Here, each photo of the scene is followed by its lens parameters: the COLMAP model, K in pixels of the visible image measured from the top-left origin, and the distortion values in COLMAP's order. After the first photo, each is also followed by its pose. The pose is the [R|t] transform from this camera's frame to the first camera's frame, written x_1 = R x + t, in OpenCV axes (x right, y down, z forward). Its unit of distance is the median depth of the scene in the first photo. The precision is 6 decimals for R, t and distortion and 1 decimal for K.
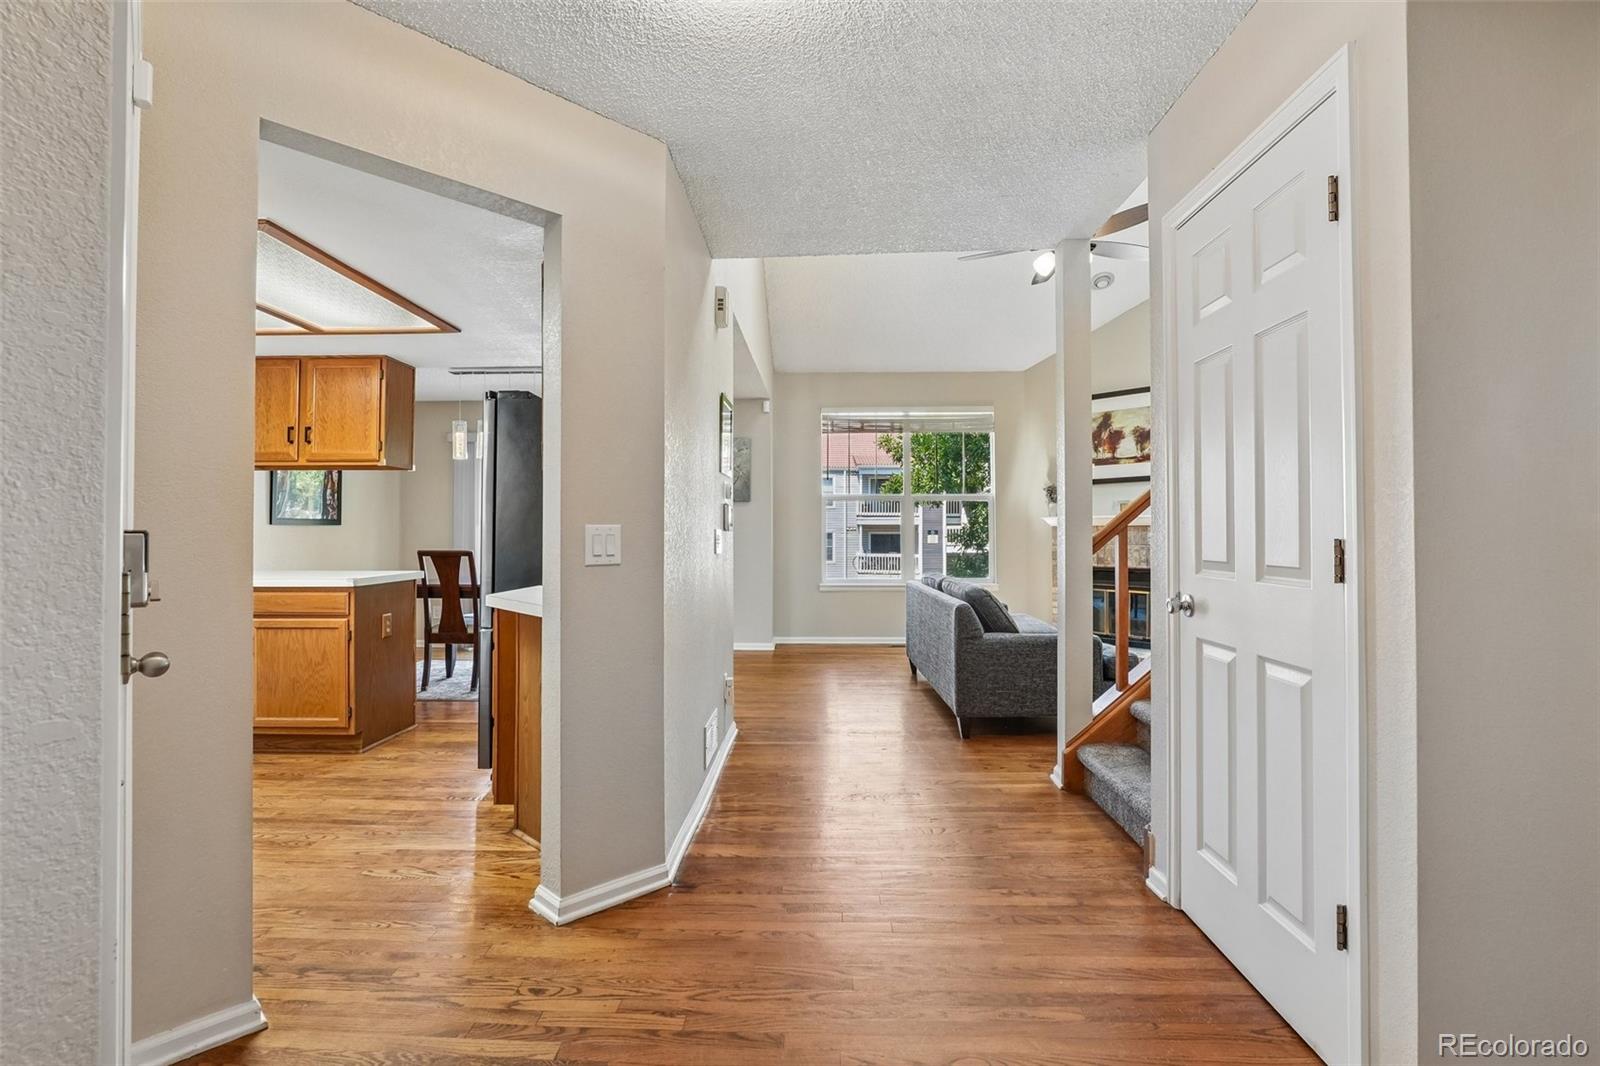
lens RADIAL K [[786.9, 0, 795.2], [0, 786.9, 520.1], [0, 0, 1]] dist [-0.026954, 0.011414]
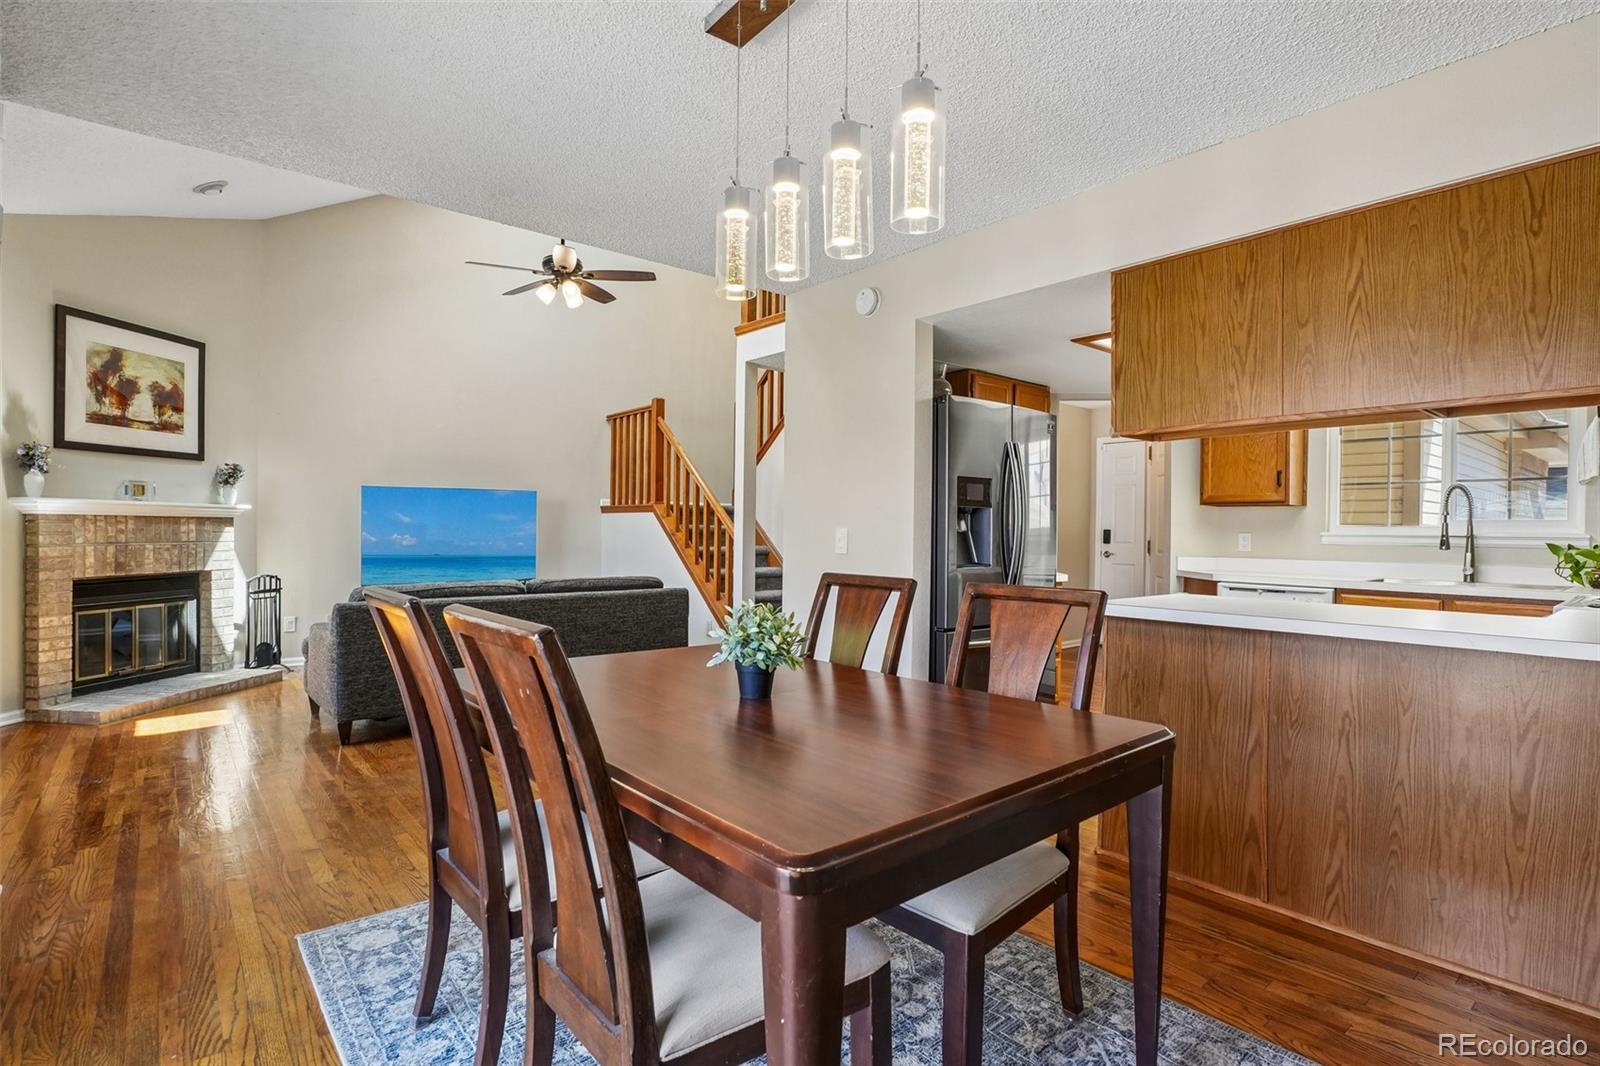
lens RADIAL K [[782.4, 0, 796.2], [0, 782.4, 539.1], [0, 0, 1]] dist [-0.046427, 0.011158]
pose [[-0.663348, -0.015149, 0.748157, -0.839725], [-0.021790, 0.999762, 0.000924, 0.024597], [-0.747993, -0.015690, -0.663521, 1.710240]]
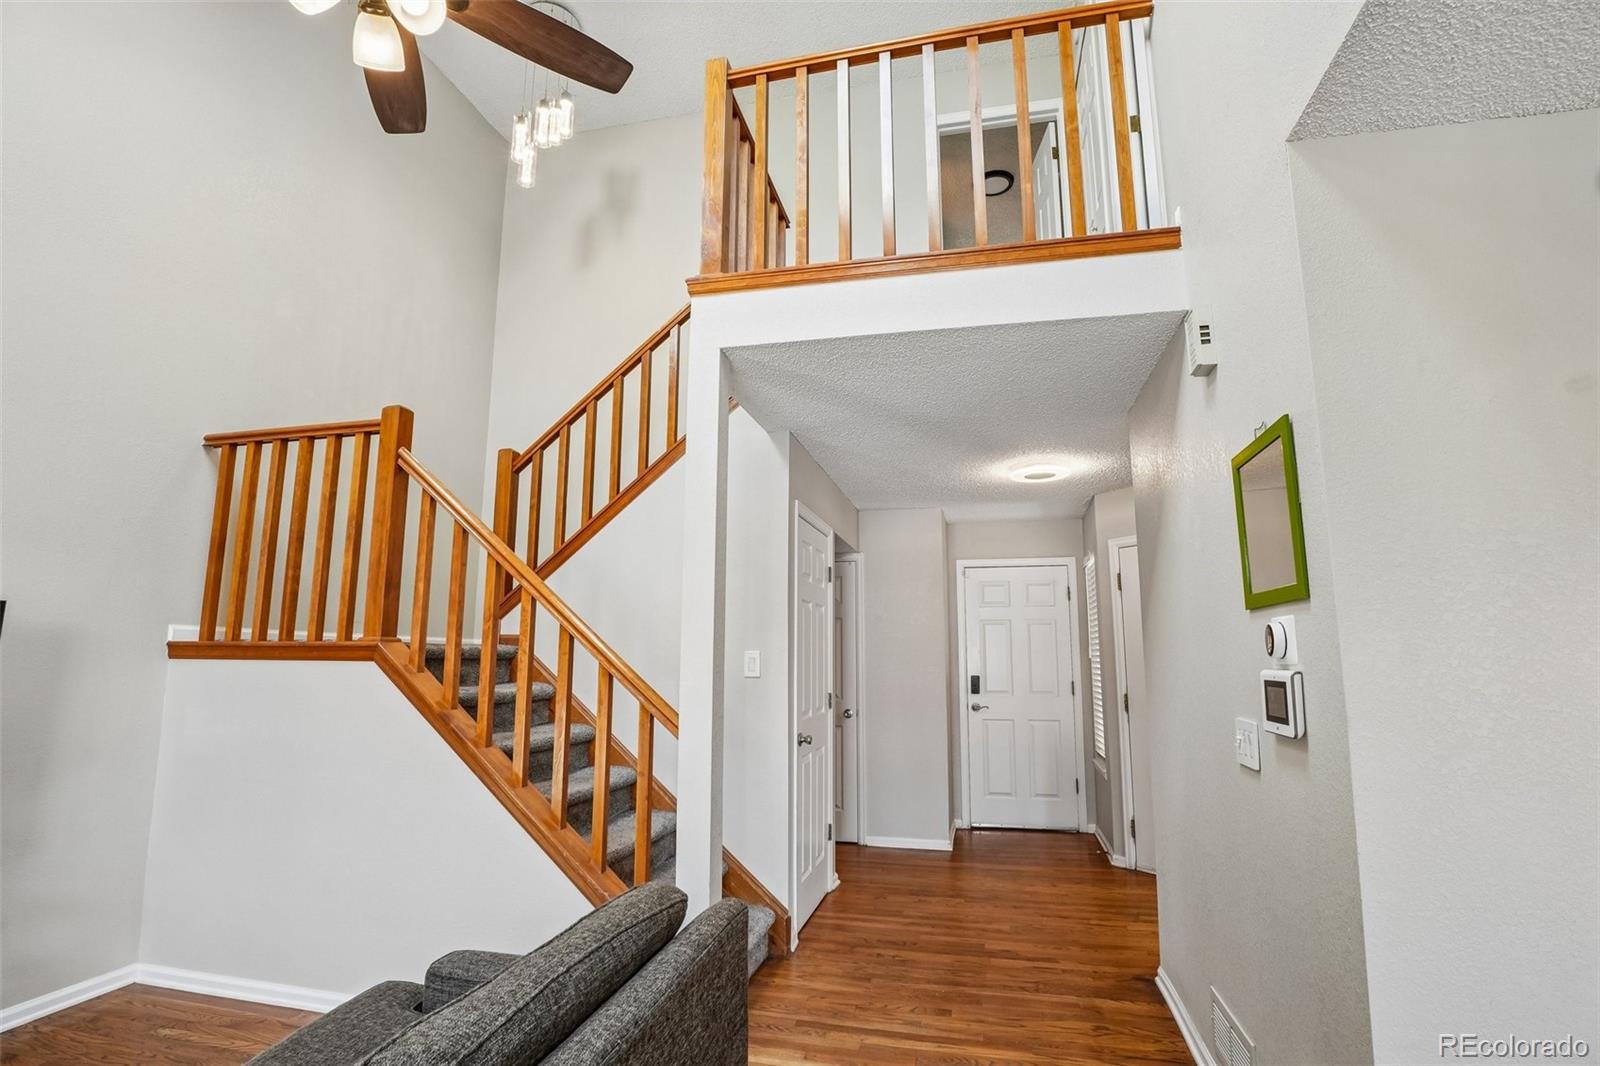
lens RADIAL K [[782.4, 0, 796.2], [0, 782.4, 539.1], [0, 0, 1]] dist [-0.046427, 0.011158]
pose [[-0.980544, 0.027995, 0.194291, 0.091404], [-0.005043, 0.985859, -0.167503, -0.018732], [-0.196232, -0.165224, -0.966537, 1.458307]]
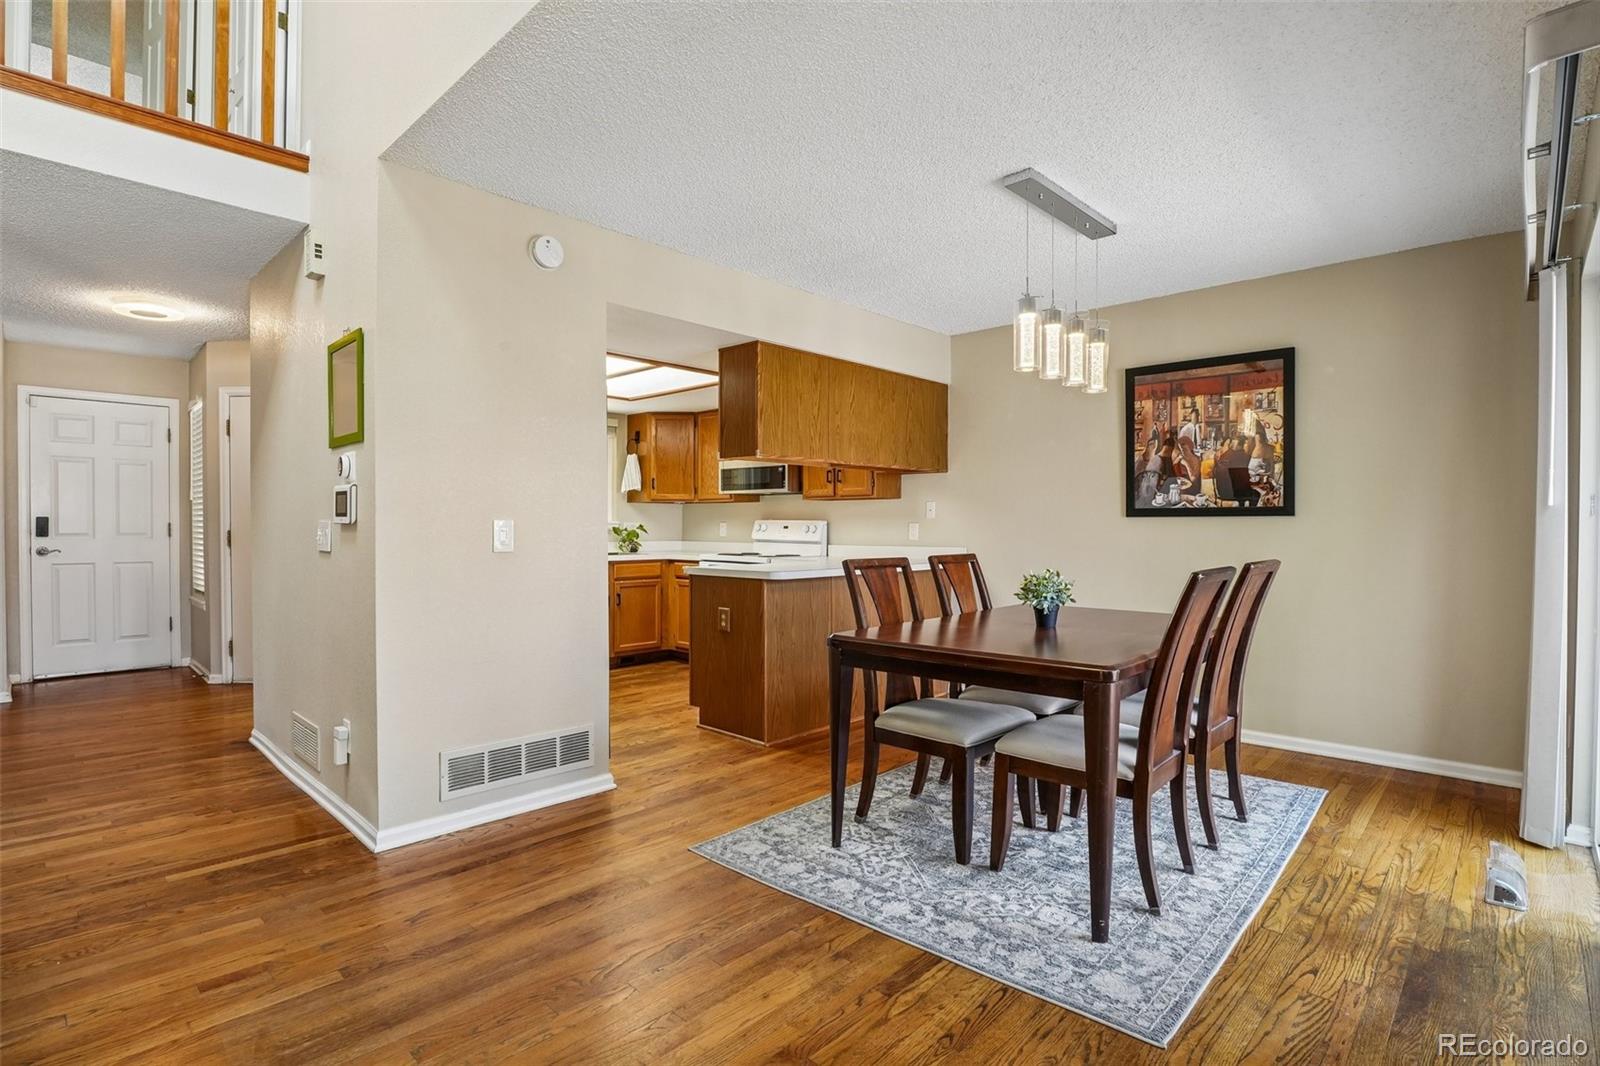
lens RADIAL K [[782.4, 0, 796.2], [0, 782.4, 539.1], [0, 0, 1]] dist [-0.046427, 0.011158]
pose [[-0.664586, 0.011278, -0.747126, 0.160698], [0.008417, 0.999936, 0.007608, 0.025913], [0.747164, -0.001232, -0.664638, 1.739670]]
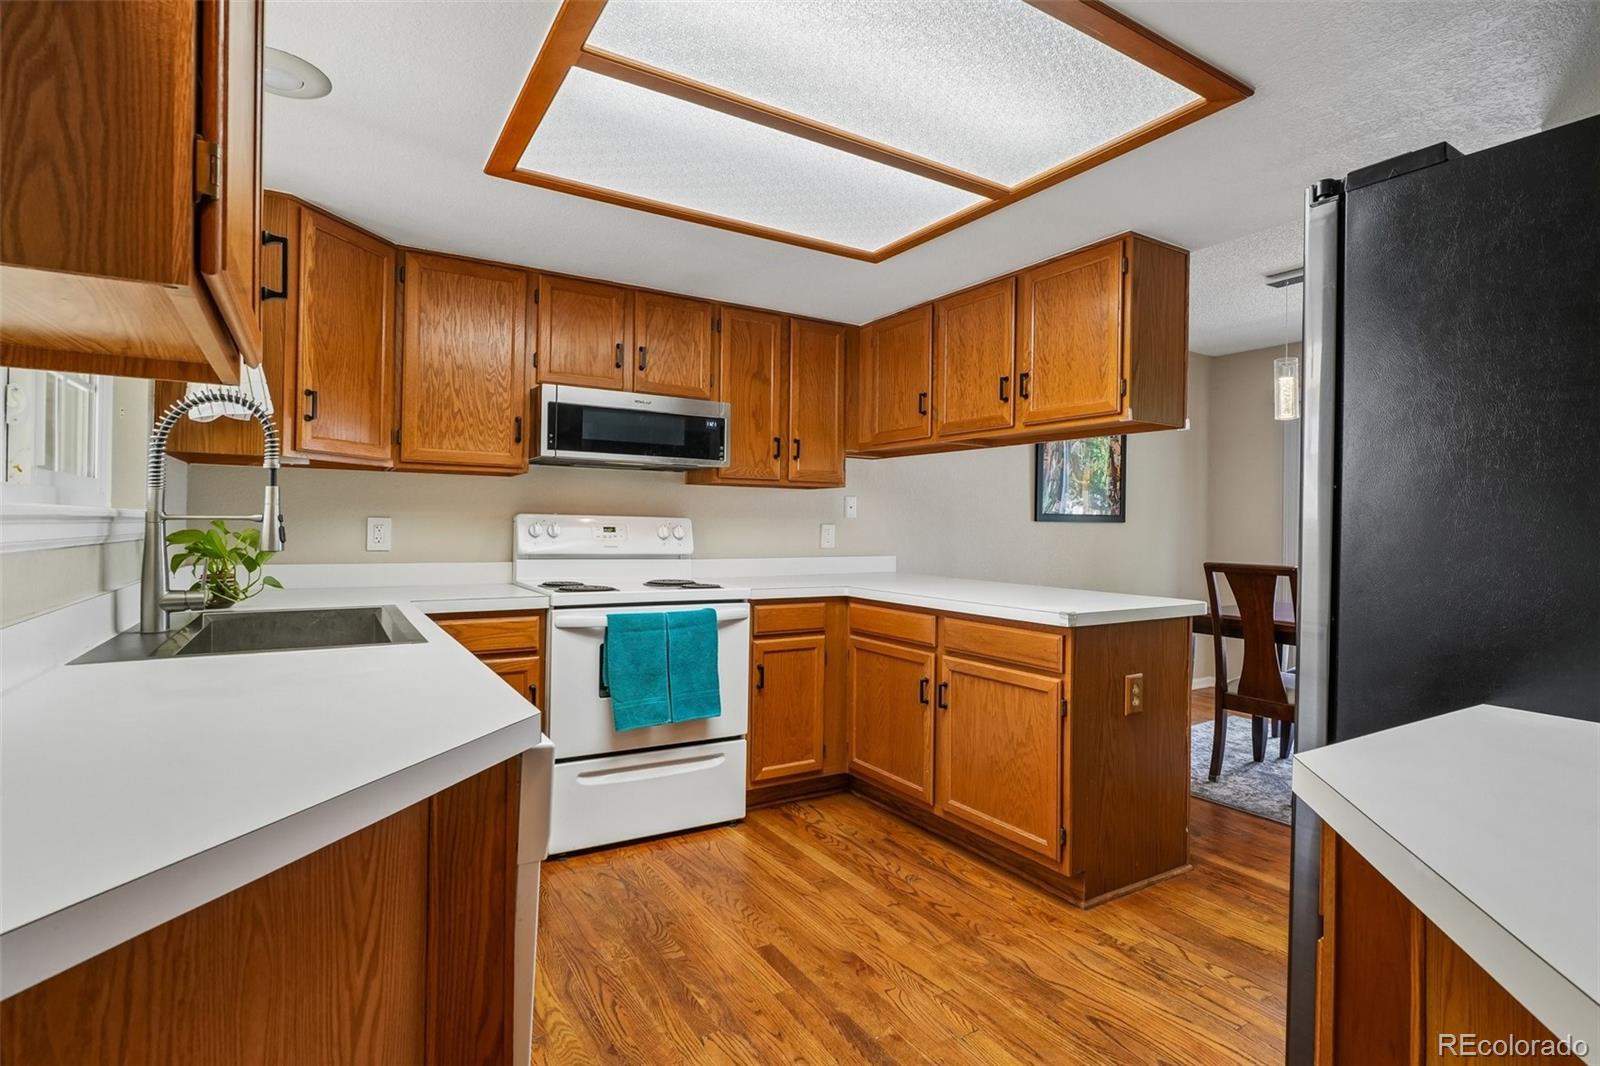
lens RADIAL K [[786.9, 0, 795.2], [0, 786.9, 520.1], [0, 0, 1]] dist [-0.026954, 0.011414]
pose [[0.548913, 0.002211, -0.835877, -0.173468], [-0.000444, 0.999997, 0.002354, 0.003361], [0.835879, -0.000921, 0.548912, 0.468856]]
